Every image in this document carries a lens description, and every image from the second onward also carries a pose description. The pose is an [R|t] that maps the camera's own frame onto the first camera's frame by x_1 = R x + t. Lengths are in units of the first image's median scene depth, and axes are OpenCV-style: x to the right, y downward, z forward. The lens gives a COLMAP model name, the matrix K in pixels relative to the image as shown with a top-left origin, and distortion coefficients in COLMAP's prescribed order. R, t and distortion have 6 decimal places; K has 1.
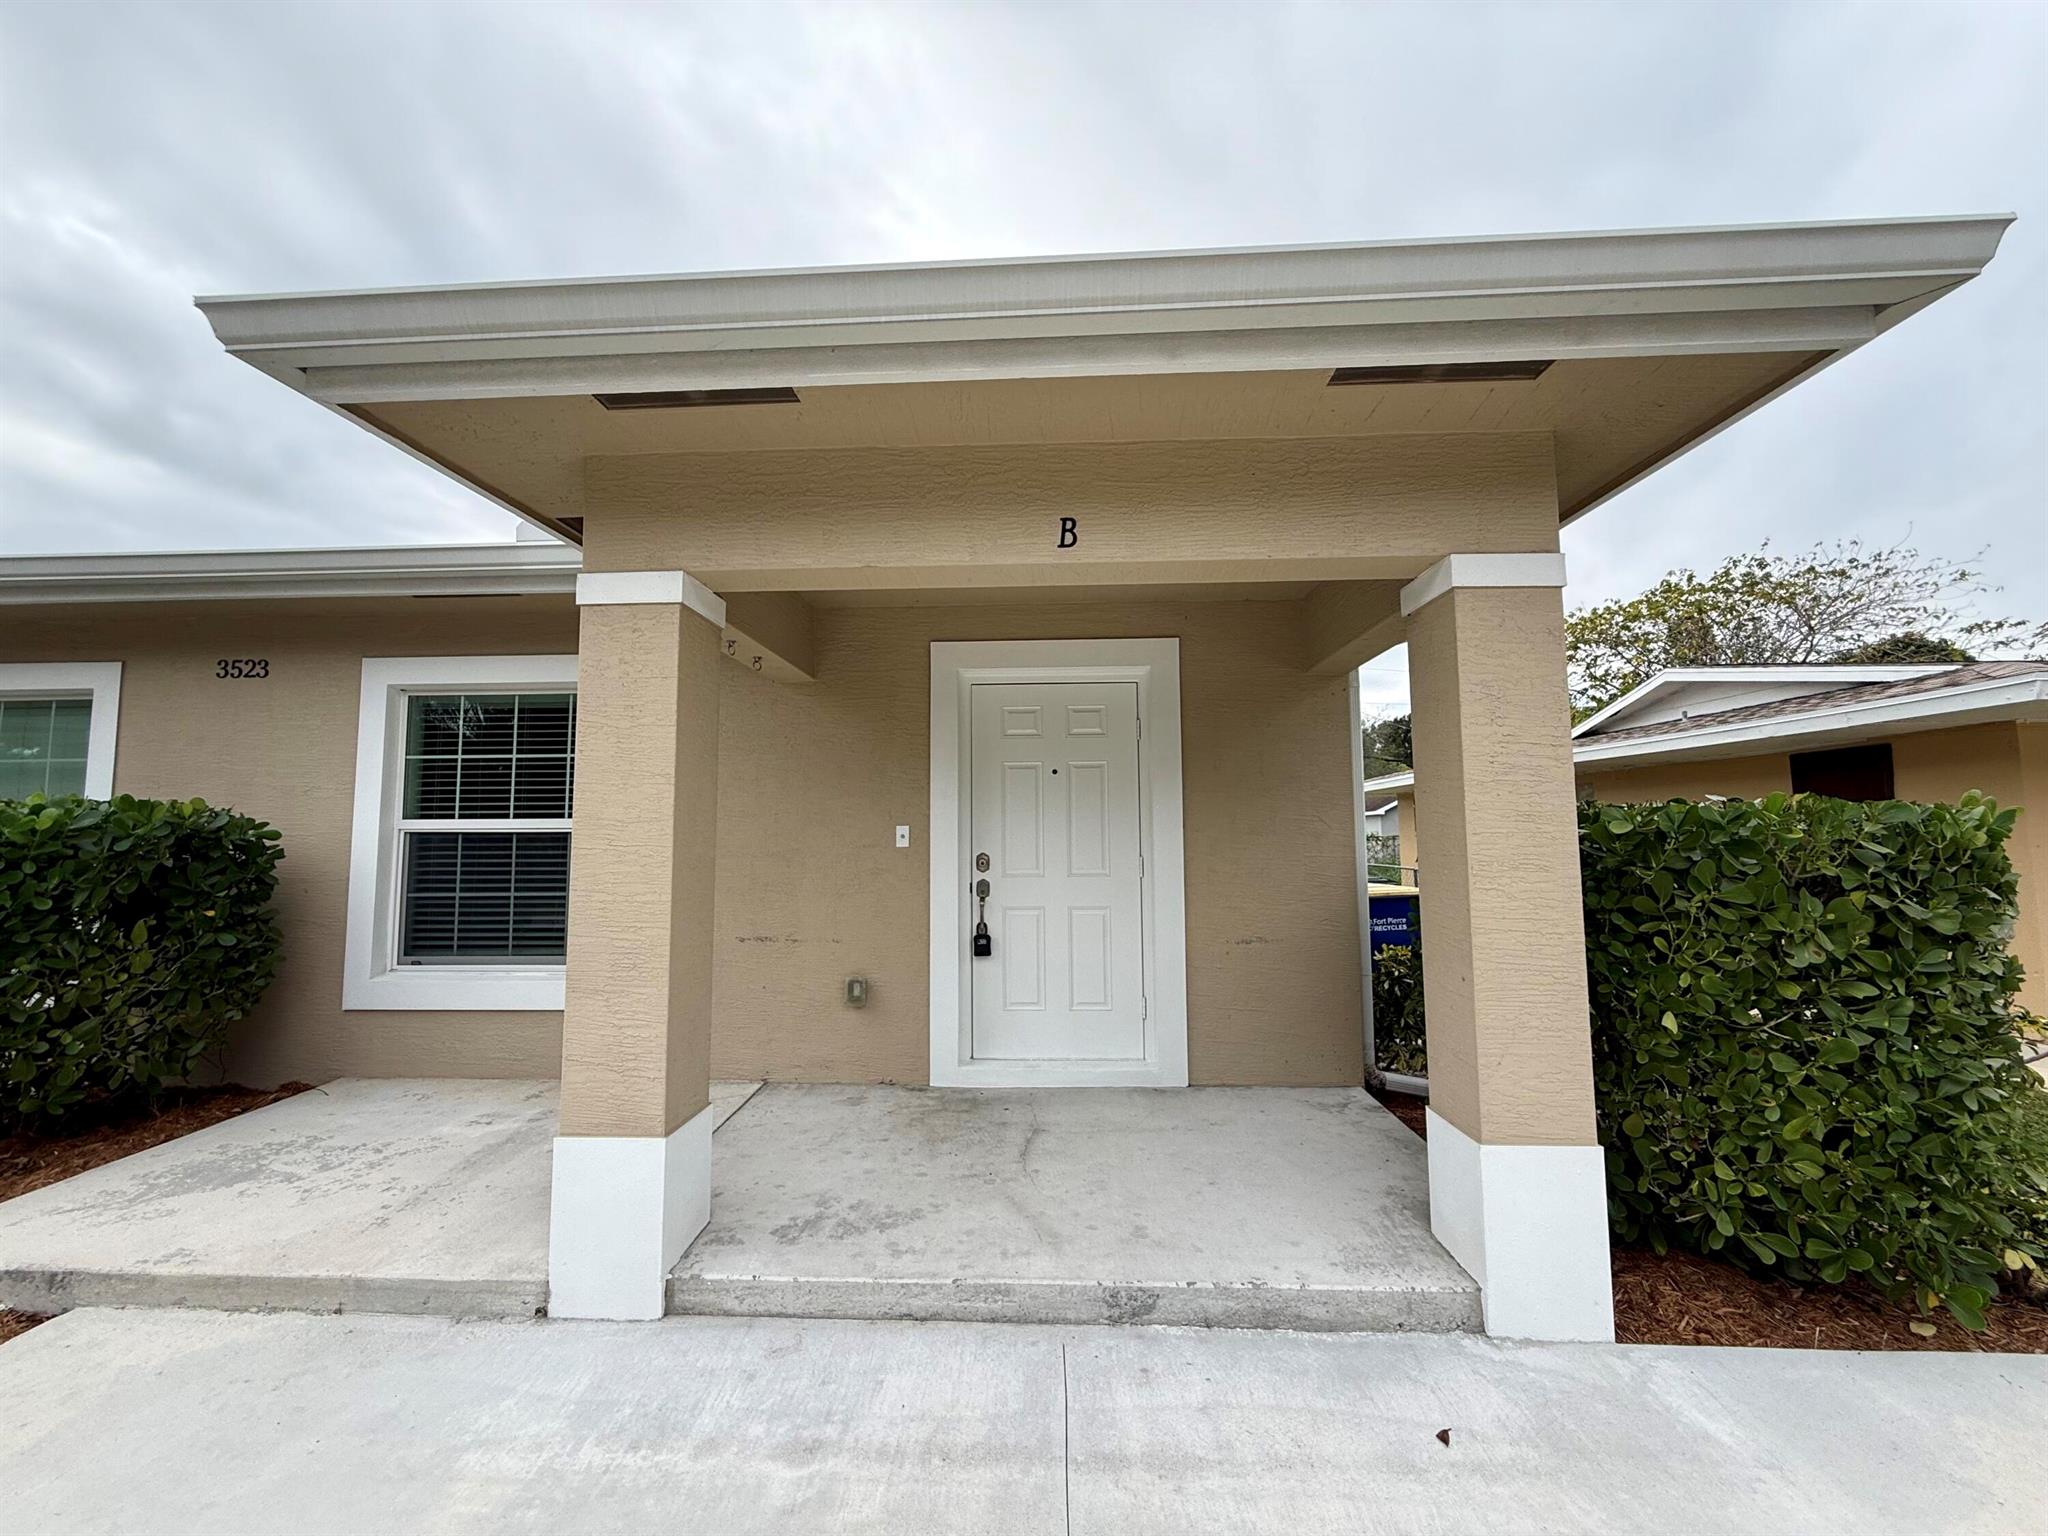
lens RADIAL K [[818.0, 0, 1024.0], [0, 818.0, 768.0], [0, 0, 1]] dist [-0.000843, -0.000072]
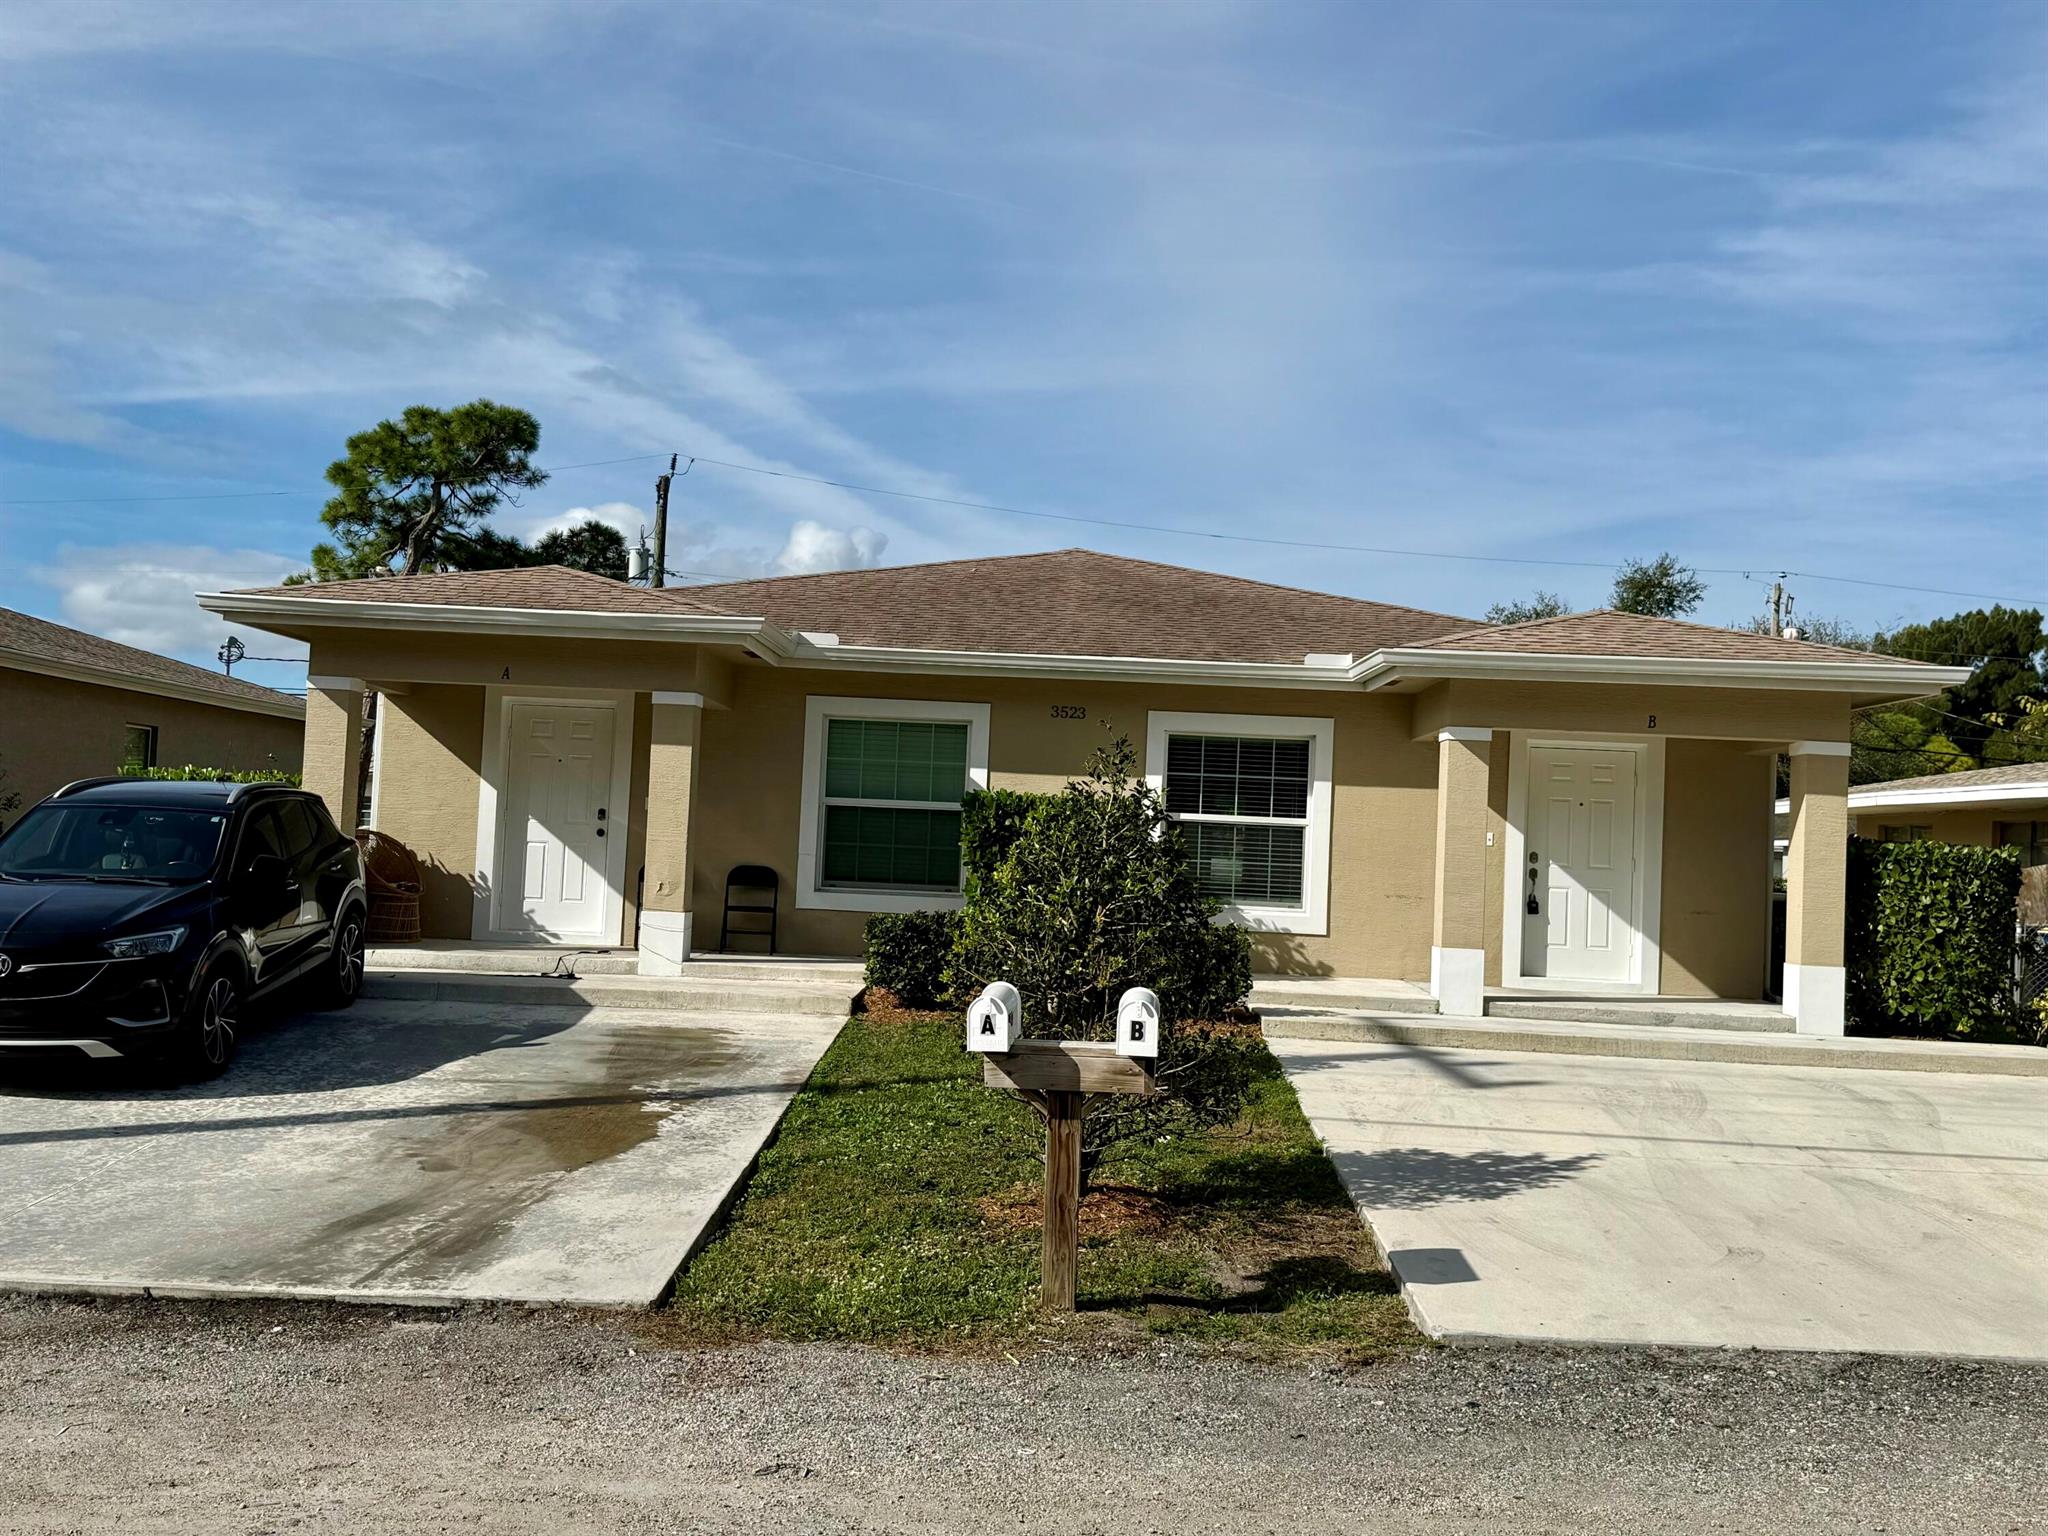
lens RADIAL K [[2140.1, 0, 1024.0], [0, 2140.1, 768.0], [0, 0, 1]] dist [0.091231, 0.000849]
pose [[0.998573, 0.048779, 0.021762, -1.221834], [-0.049824, 0.997485, 0.050415, -0.236128], [-0.019248, -0.051427, 0.998491, -3.387262]]
